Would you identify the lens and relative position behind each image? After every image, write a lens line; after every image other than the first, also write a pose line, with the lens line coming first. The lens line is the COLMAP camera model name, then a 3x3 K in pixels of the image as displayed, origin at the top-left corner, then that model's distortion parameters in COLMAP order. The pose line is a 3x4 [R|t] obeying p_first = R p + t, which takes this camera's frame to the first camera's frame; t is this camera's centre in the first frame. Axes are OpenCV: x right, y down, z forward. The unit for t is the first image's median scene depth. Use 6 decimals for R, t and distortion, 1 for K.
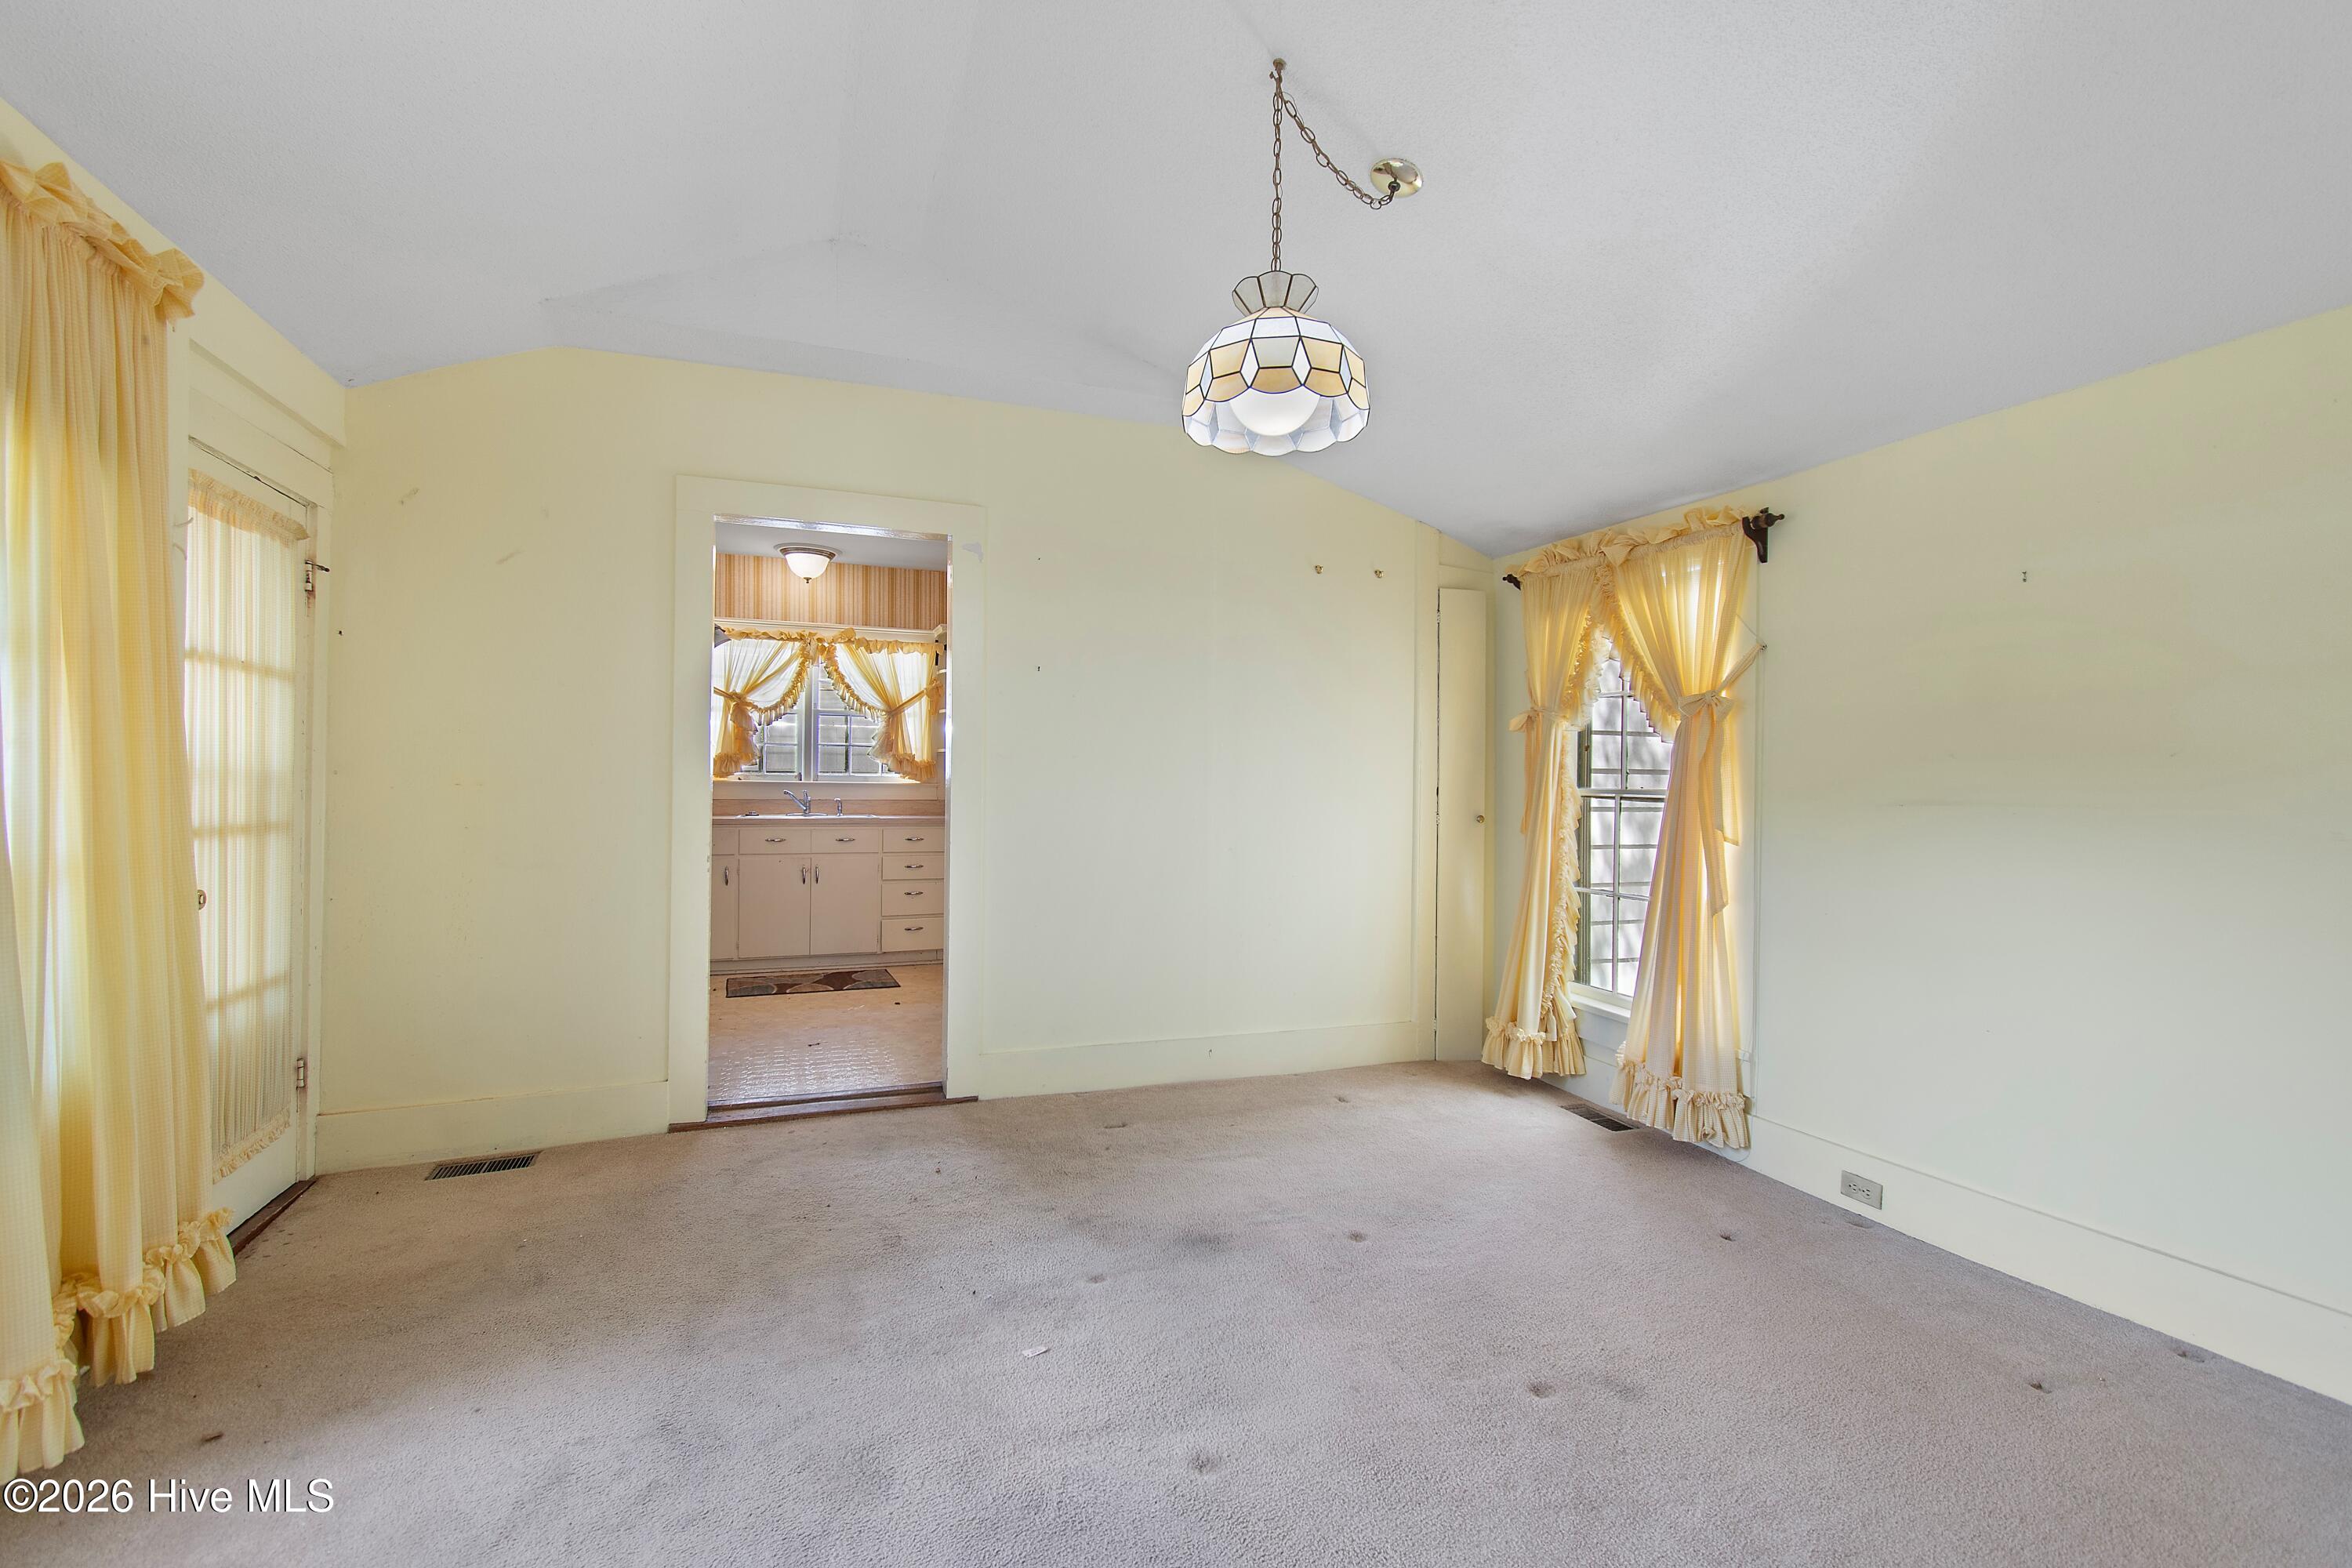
lens RADIAL K [[1022.0, 0, 1176.0], [0, 1022.0, 784.0], [0, 0, 1]] dist [-0.002786, -0.000520]
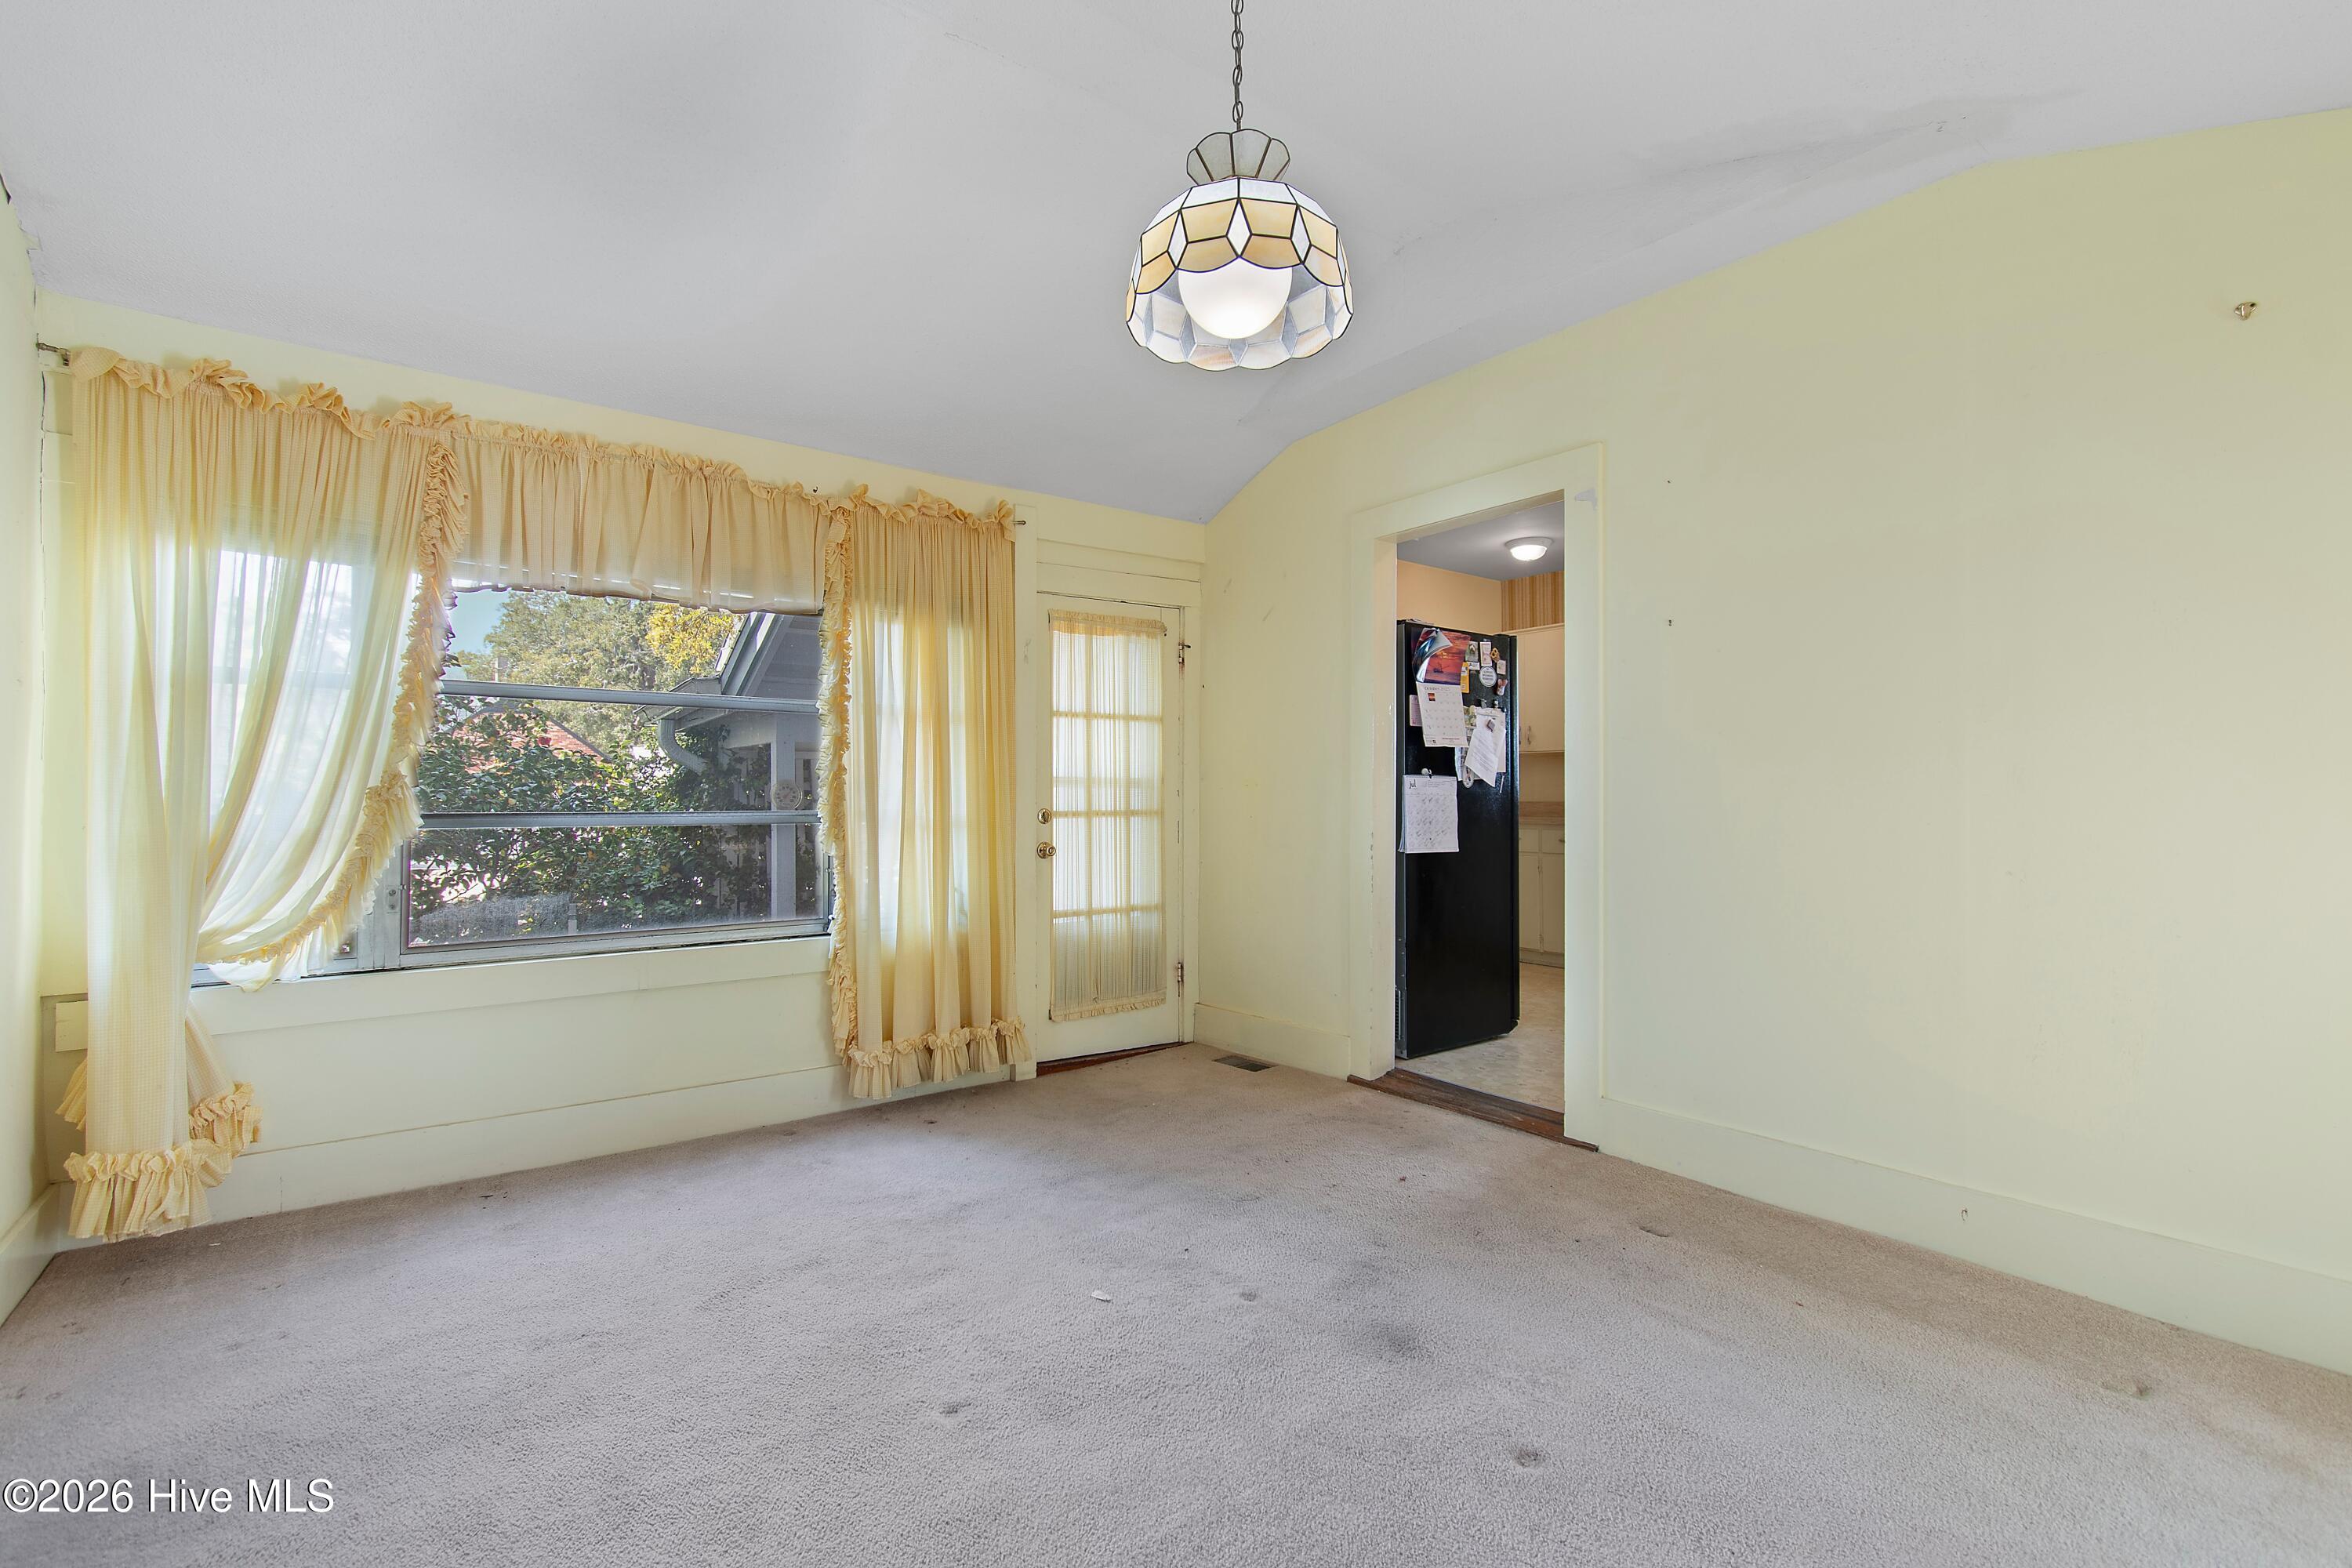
lens RADIAL K [[1022.0, 0, 1176.0], [0, 1022.0, 784.0], [0, 0, 1]] dist [-0.002786, -0.000520]
pose [[0.316926, -0.013720, -0.948351, 0.670933], [0.006622, 0.999903, -0.012253, 0.016288], [0.948427, -0.002397, 0.316987, 0.529328]]
